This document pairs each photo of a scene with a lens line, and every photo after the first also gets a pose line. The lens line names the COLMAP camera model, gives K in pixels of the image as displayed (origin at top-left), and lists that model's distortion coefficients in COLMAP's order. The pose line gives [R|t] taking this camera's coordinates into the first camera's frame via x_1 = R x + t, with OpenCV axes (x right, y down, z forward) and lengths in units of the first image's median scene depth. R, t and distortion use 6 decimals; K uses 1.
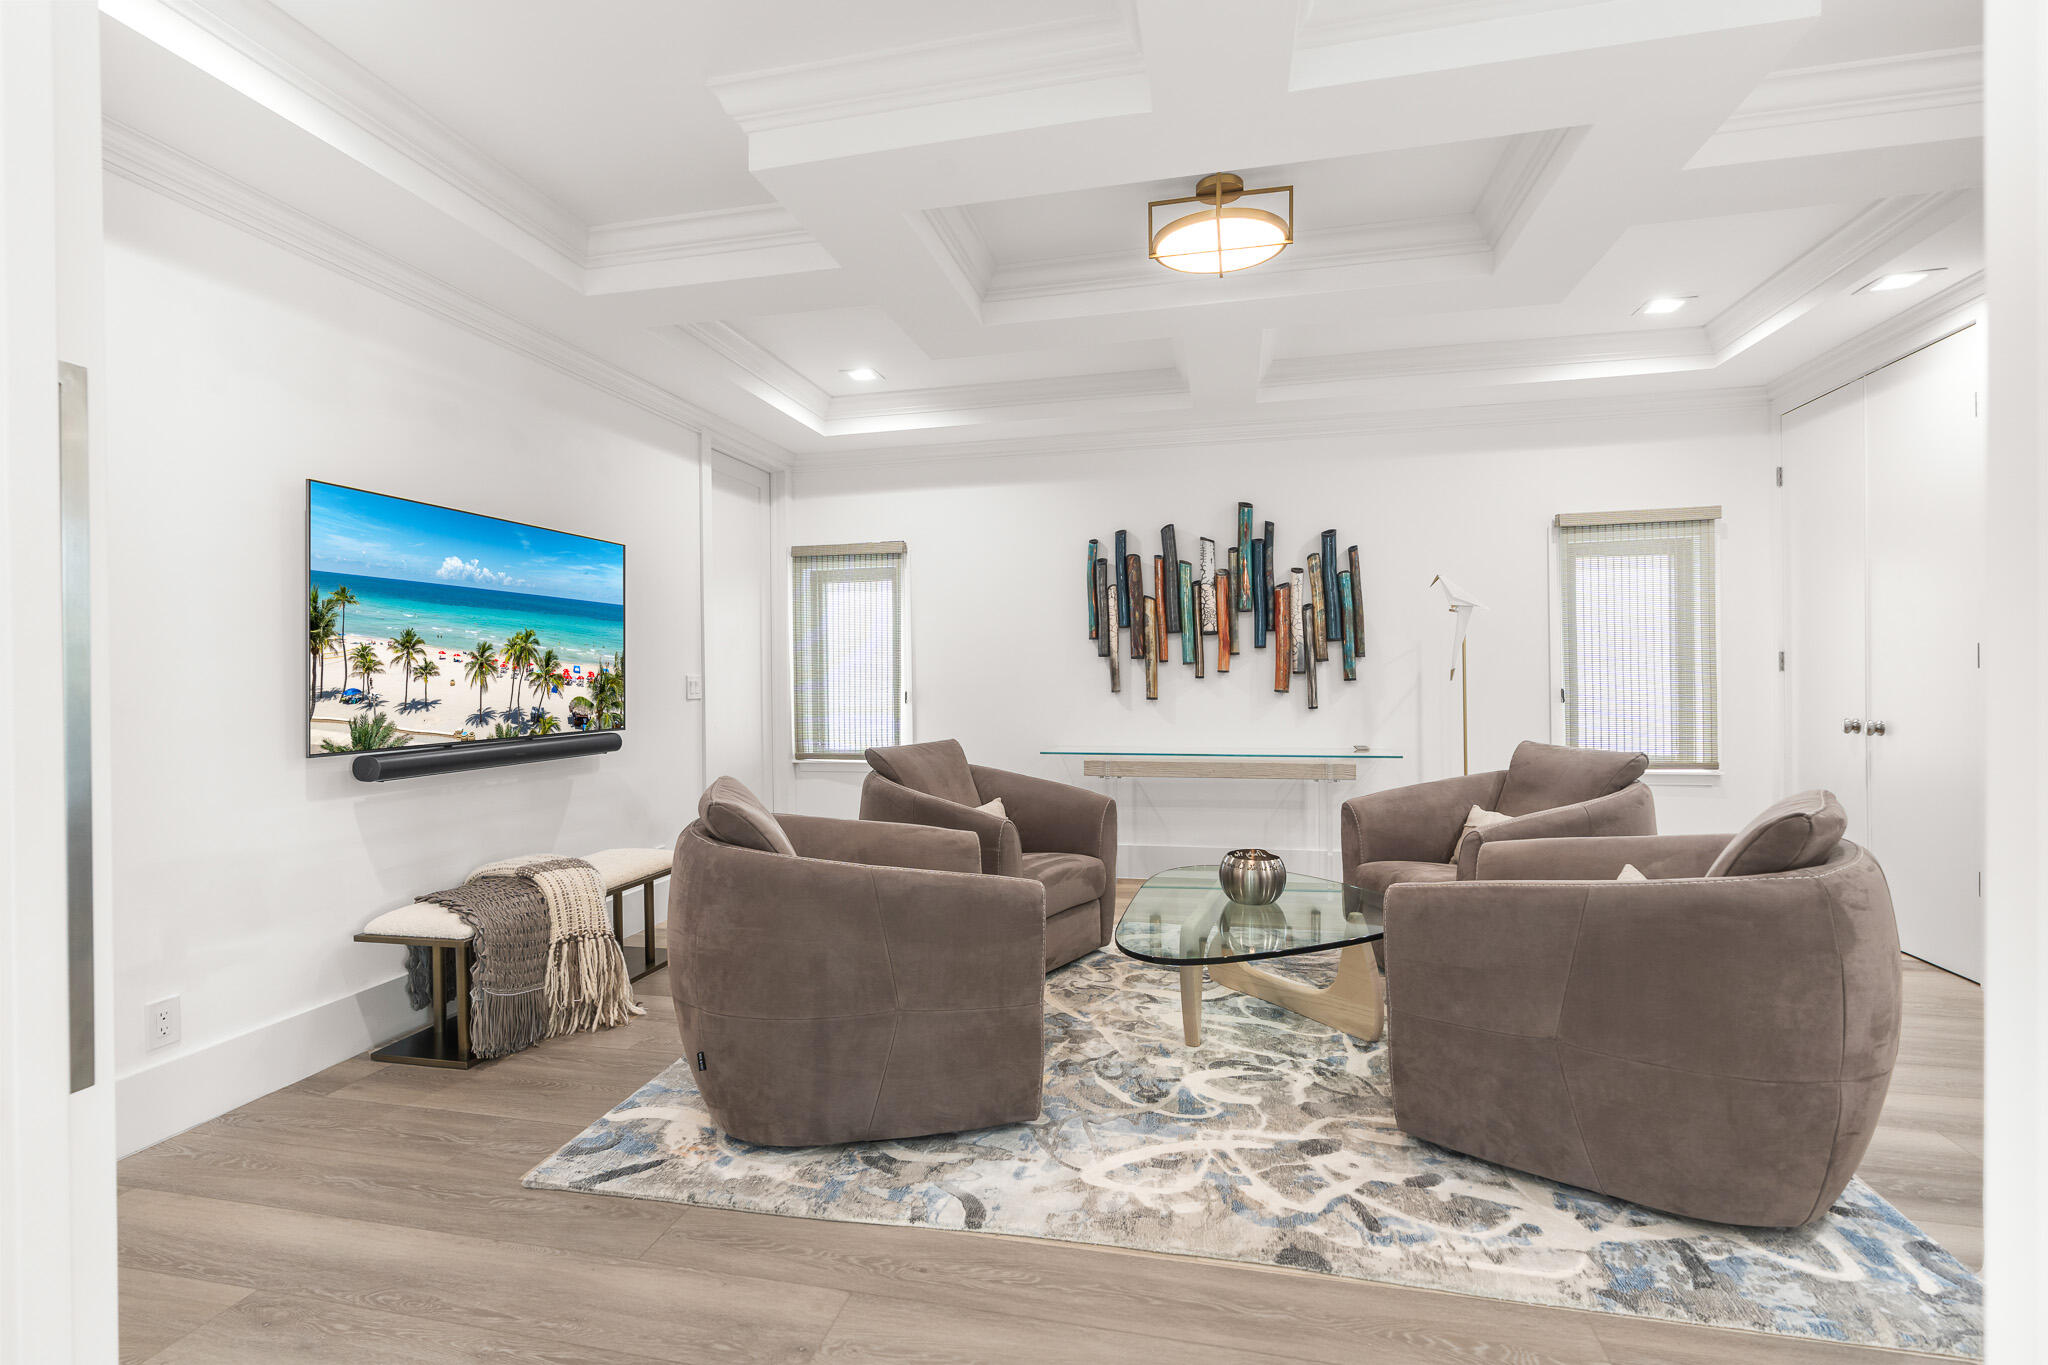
lens RADIAL K [[958.7, 0, 1057.9], [0, 958.7, 676.6], [0, 0, 1]] dist [-0.003567, 0.000103]
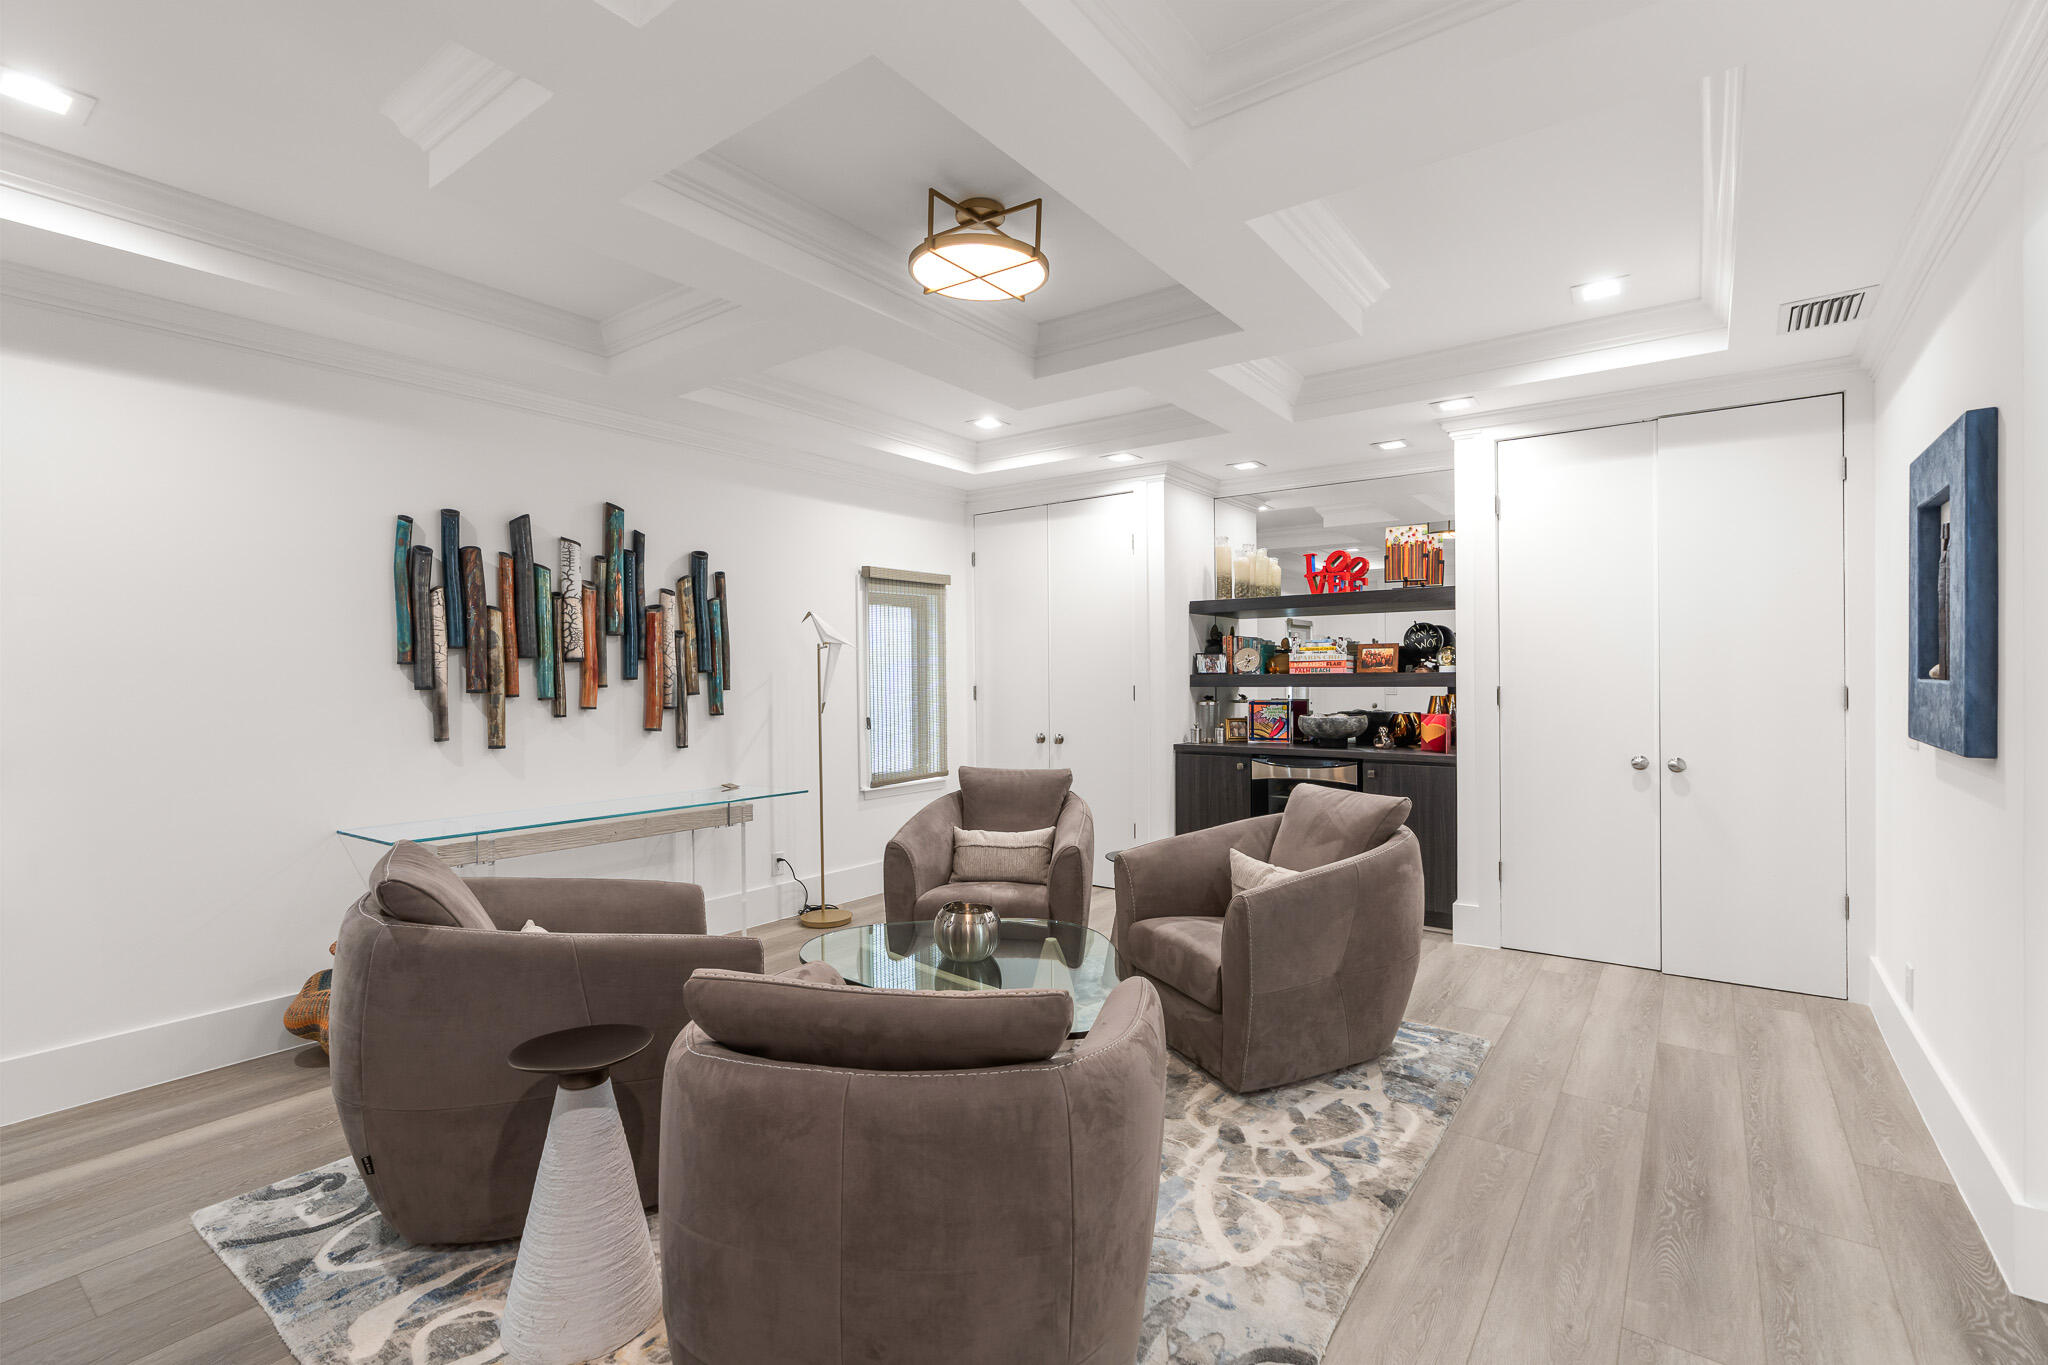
lens RADIAL K [[925.1, 0, 1020.6], [0, 925.1, 679.3], [0, 0, 1]] dist [-0.005808, 0.001698]
pose [[0.402961, 0.005818, 0.915199, -0.396884], [0.002775, 0.999967, -0.007578, -0.023121], [-0.915213, 0.005593, 0.402932, 0.363475]]
